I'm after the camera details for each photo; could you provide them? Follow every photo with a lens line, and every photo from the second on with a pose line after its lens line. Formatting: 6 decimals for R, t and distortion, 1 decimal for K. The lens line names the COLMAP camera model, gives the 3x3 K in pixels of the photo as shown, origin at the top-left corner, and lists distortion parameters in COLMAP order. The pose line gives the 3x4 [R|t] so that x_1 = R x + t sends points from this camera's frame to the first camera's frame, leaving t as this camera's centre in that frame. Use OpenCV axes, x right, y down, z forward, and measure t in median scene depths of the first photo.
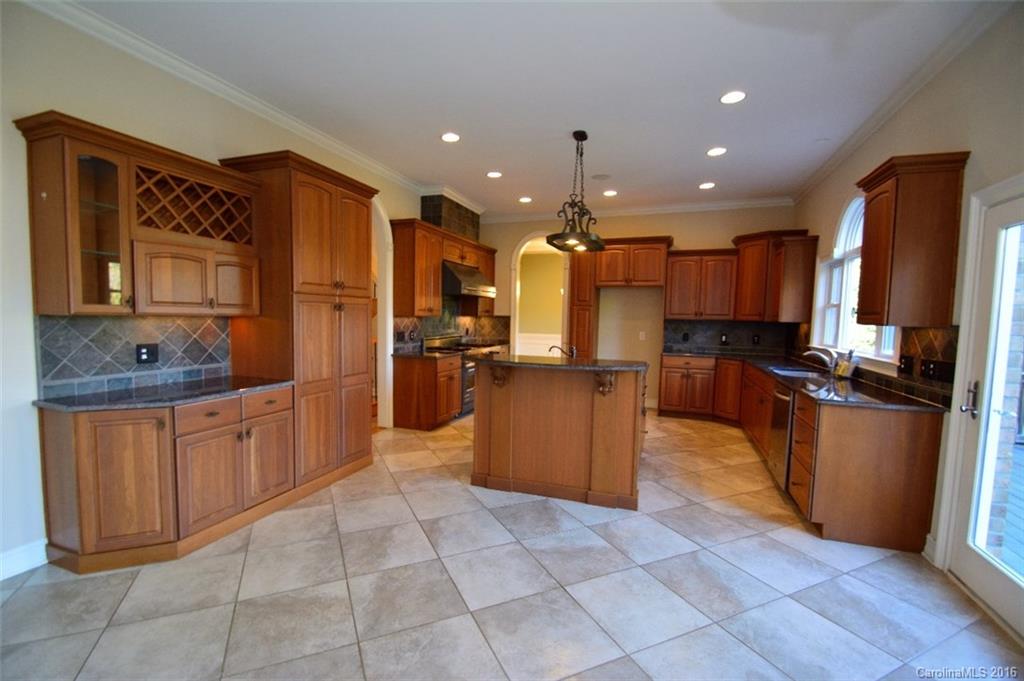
lens RADIAL K [[449.0, 0, 487.2], [0, 449.0, 343.9], [0, 0, 1]] dist [-0.001001, -0.002408]
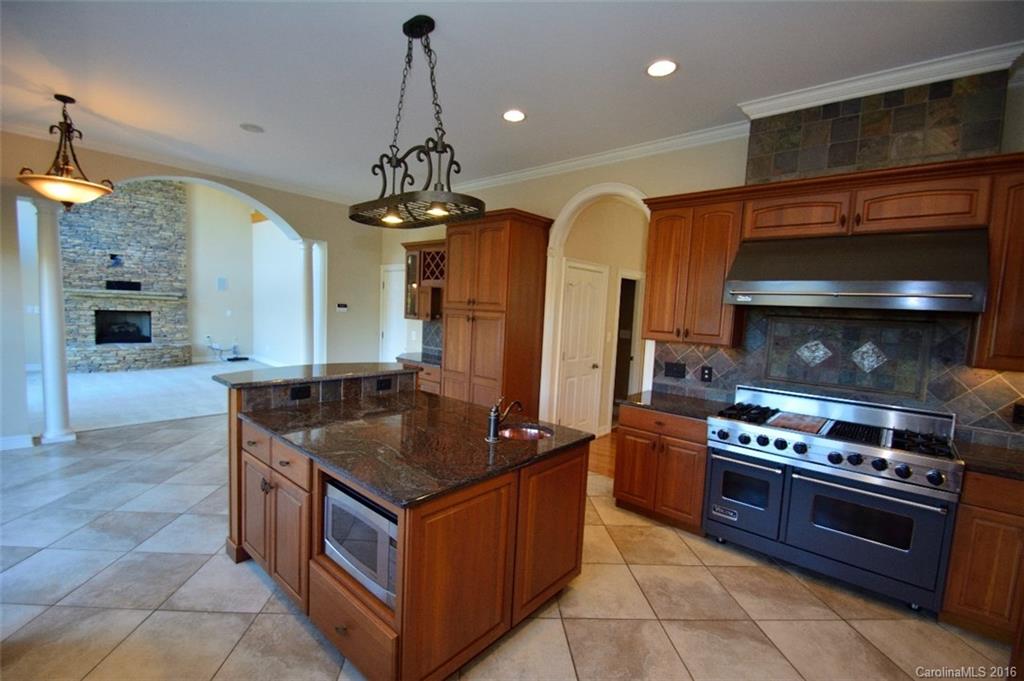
lens RADIAL K [[449.0, 0, 506.0], [0, 449.0, 340.6], [0, 0, 1]] dist [-0.001001, -0.002408]
pose [[-0.339144, 0.044665, -0.939674, 0.881784], [-0.108510, 0.990348, 0.086237, -0.151883], [0.934456, 0.131211, -0.331023, 1.621480]]
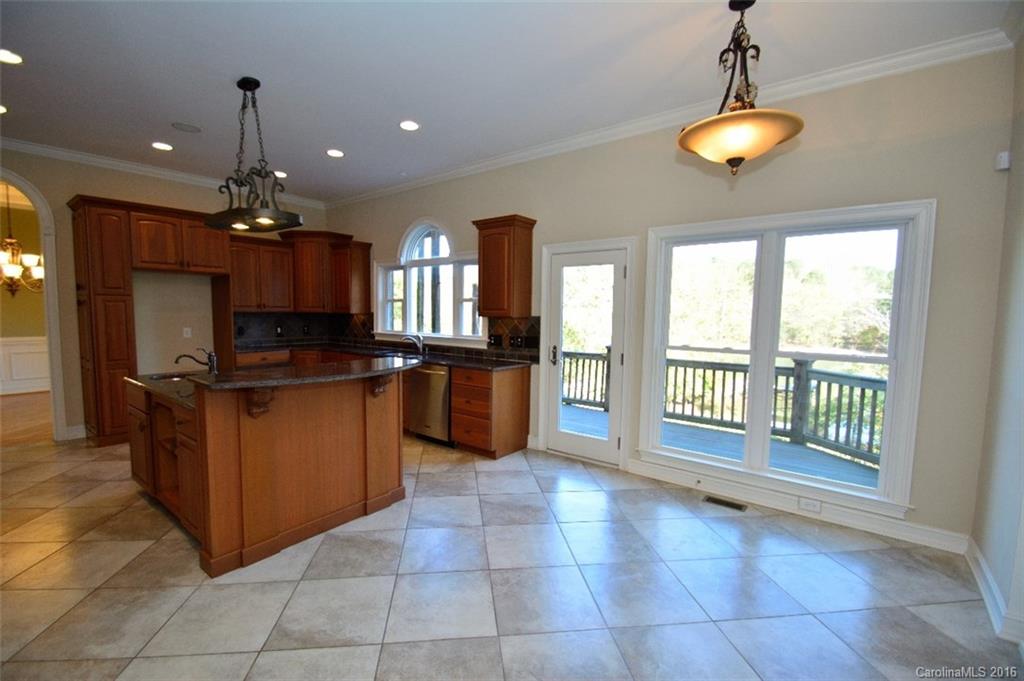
lens RADIAL K [[449.0, 0, 508.3], [0, 449.0, 348.1], [0, 0, 1]] dist [-0.001001, -0.002408]
pose [[0.293700, -0.095505, 0.951115, -0.533090], [0.056013, 0.995006, 0.082616, -0.051145], [-0.954255, 0.029011, 0.297583, 0.415190]]
